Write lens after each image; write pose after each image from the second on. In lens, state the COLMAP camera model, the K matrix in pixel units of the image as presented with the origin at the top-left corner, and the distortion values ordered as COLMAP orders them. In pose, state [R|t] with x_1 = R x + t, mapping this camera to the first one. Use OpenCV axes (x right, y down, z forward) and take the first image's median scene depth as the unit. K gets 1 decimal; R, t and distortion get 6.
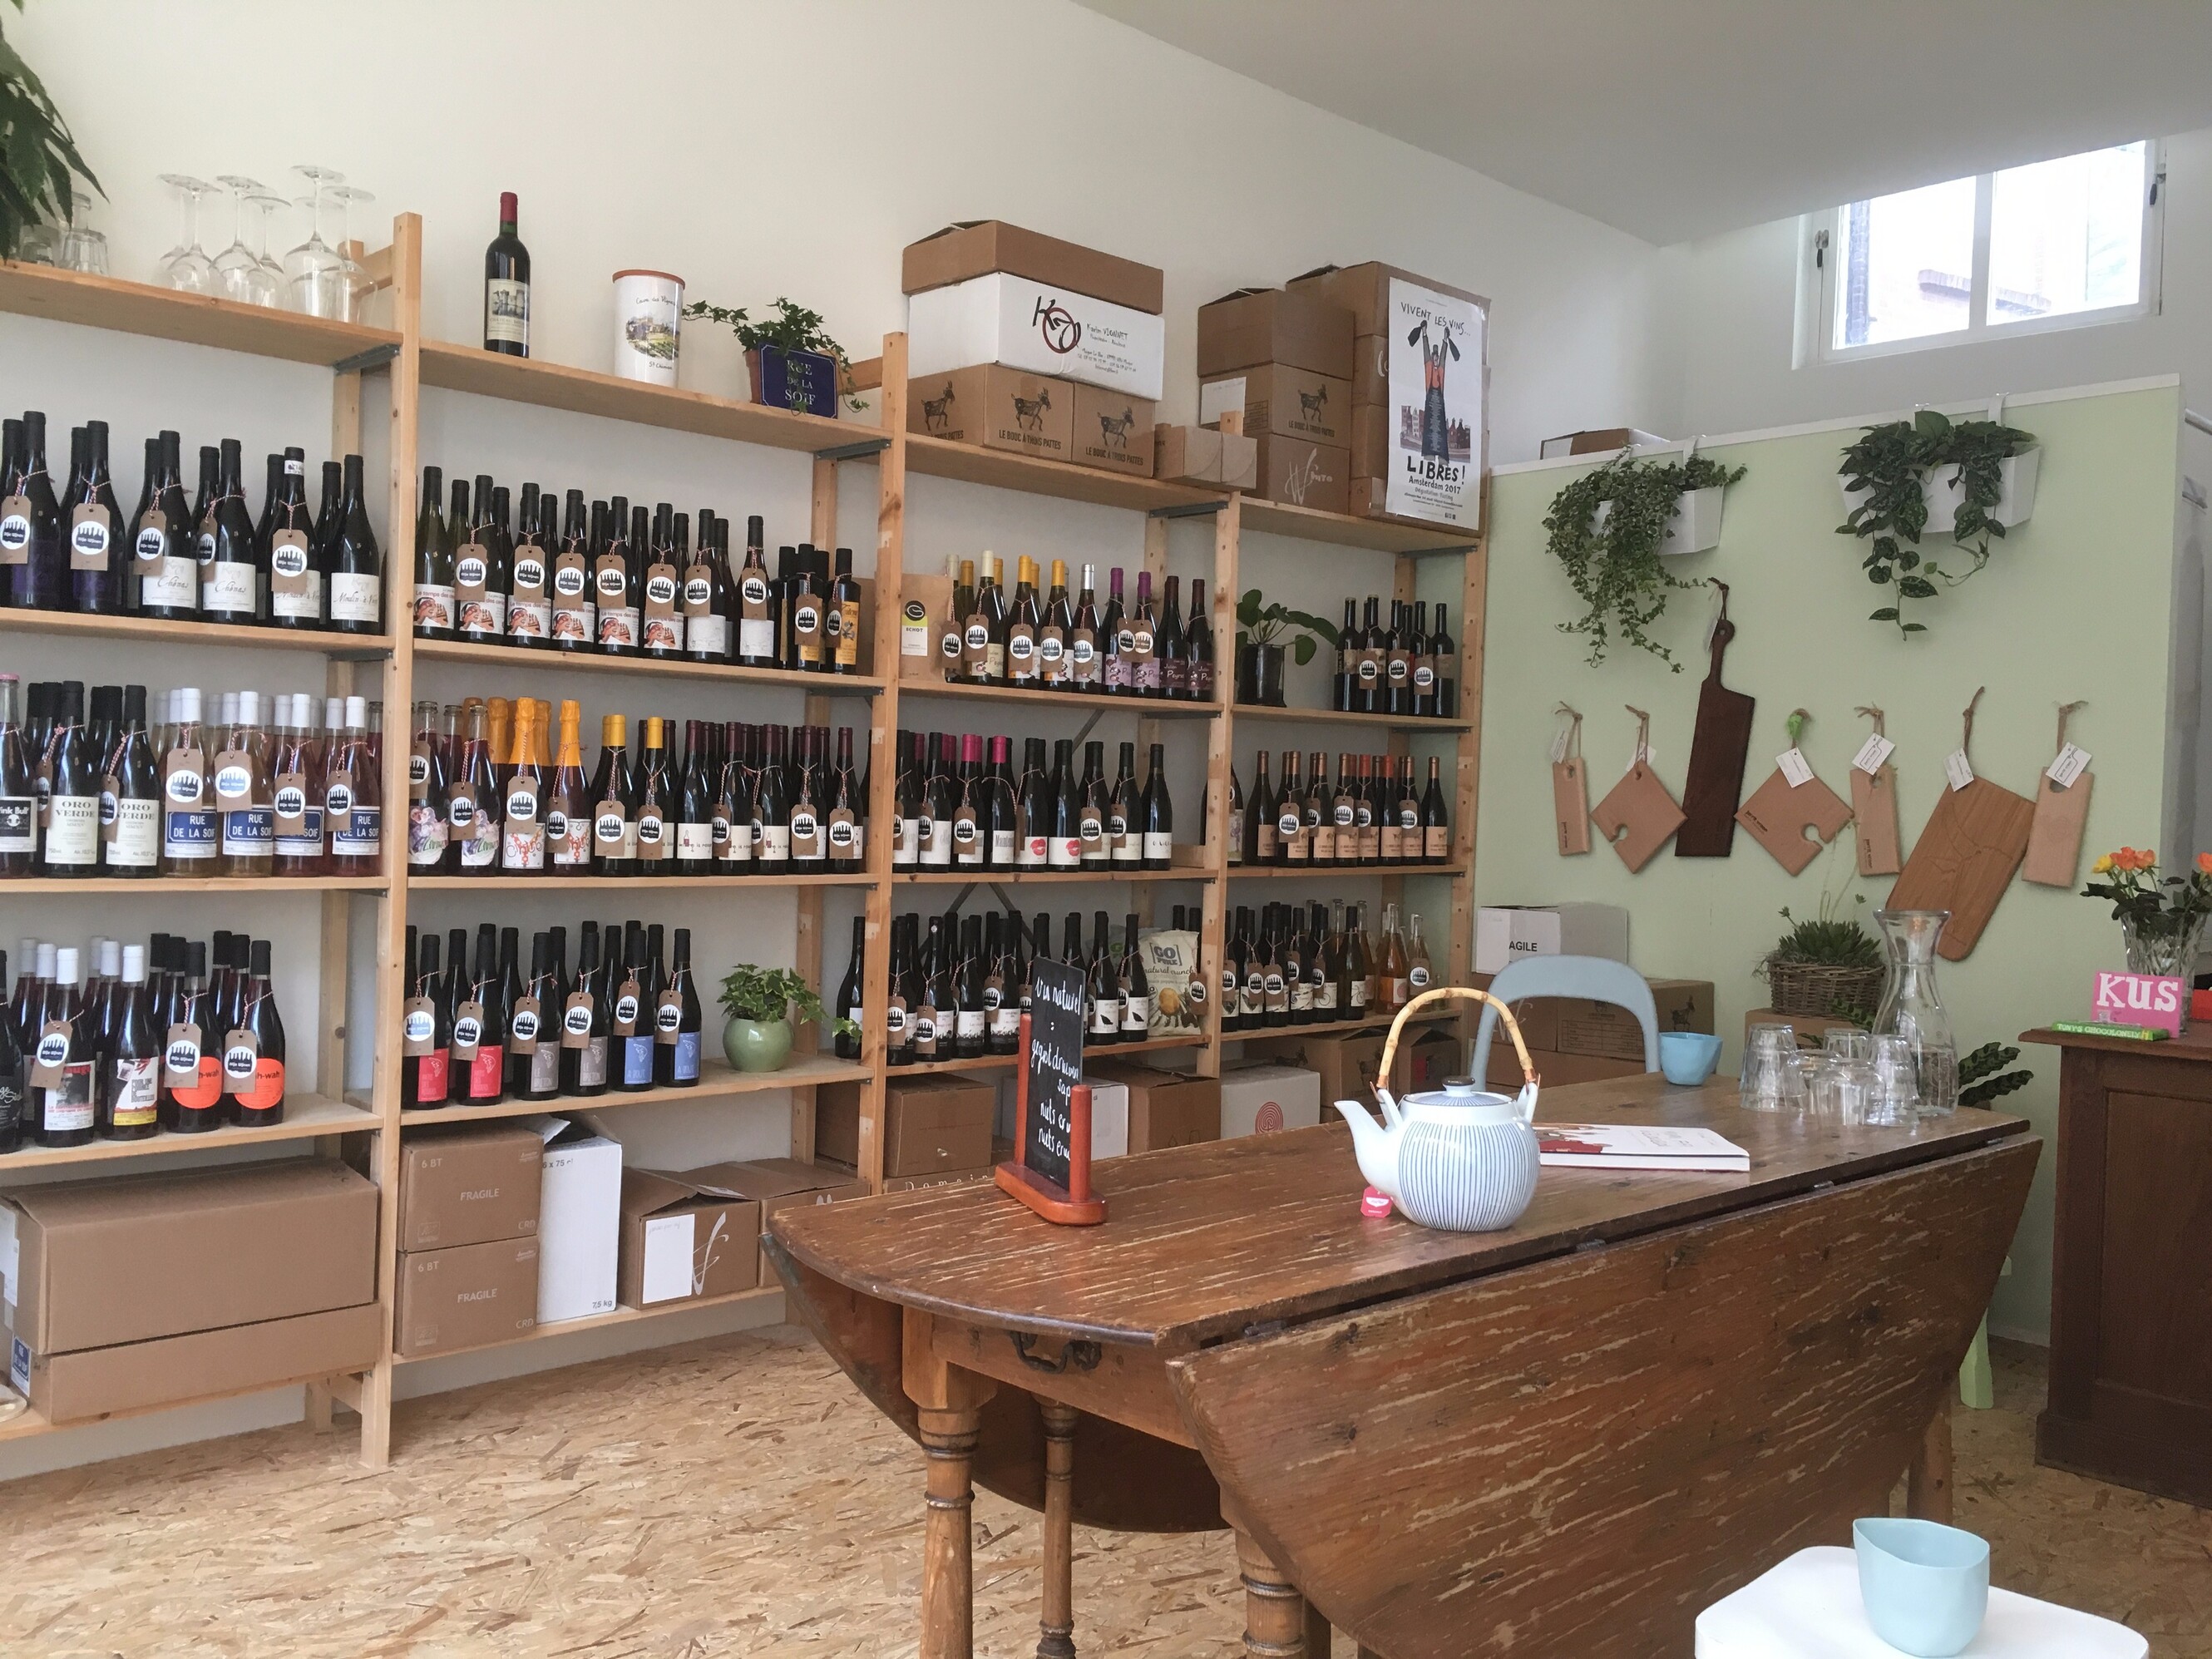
lens RADIAL K [[1910.4, 0, 1111.2], [0, 1910.4, 823.4], [0, 0, 1]] dist [0.040527, -0.000239]
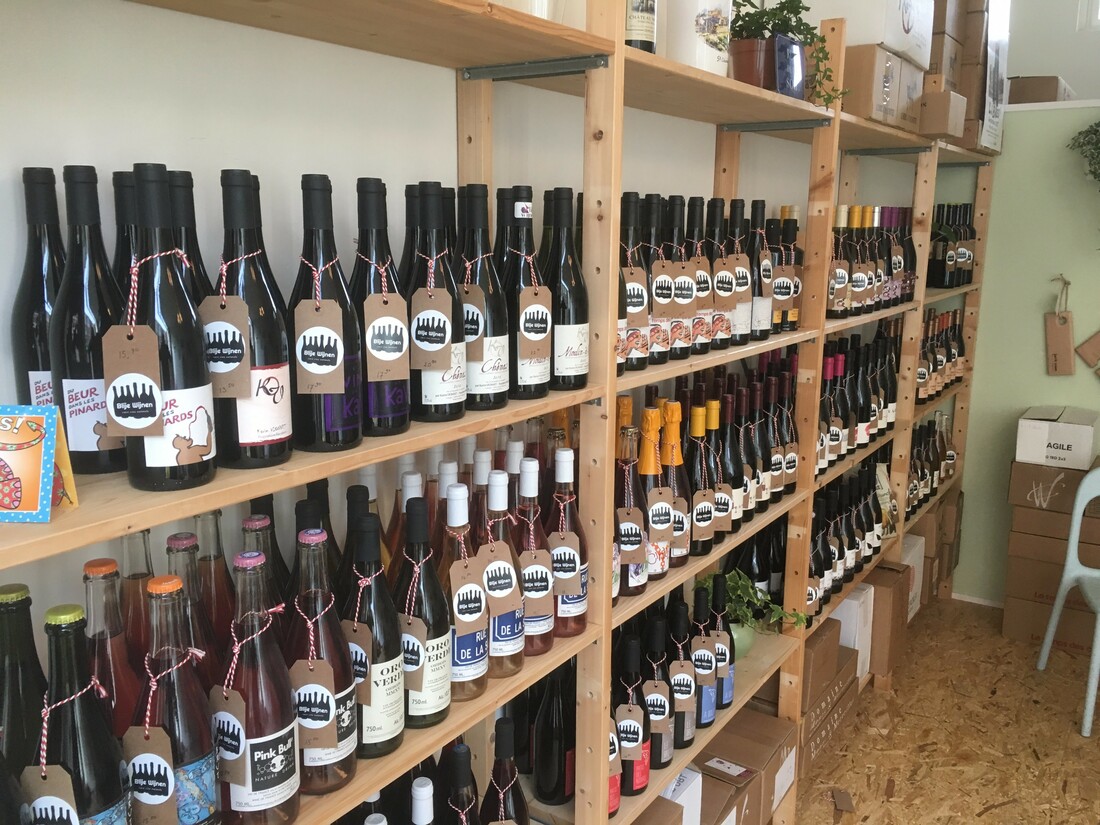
lens RADIAL K [[950.0, 0, 546.8], [0, 950.0, 415.9], [0, 0, 1]] dist [0.040527, -0.000239]
pose [[0.972380, -0.074503, 0.221192, -0.493820], [0.031709, 0.981067, 0.191056, -0.168038], [-0.231238, -0.178766, 0.956332, 0.552272]]
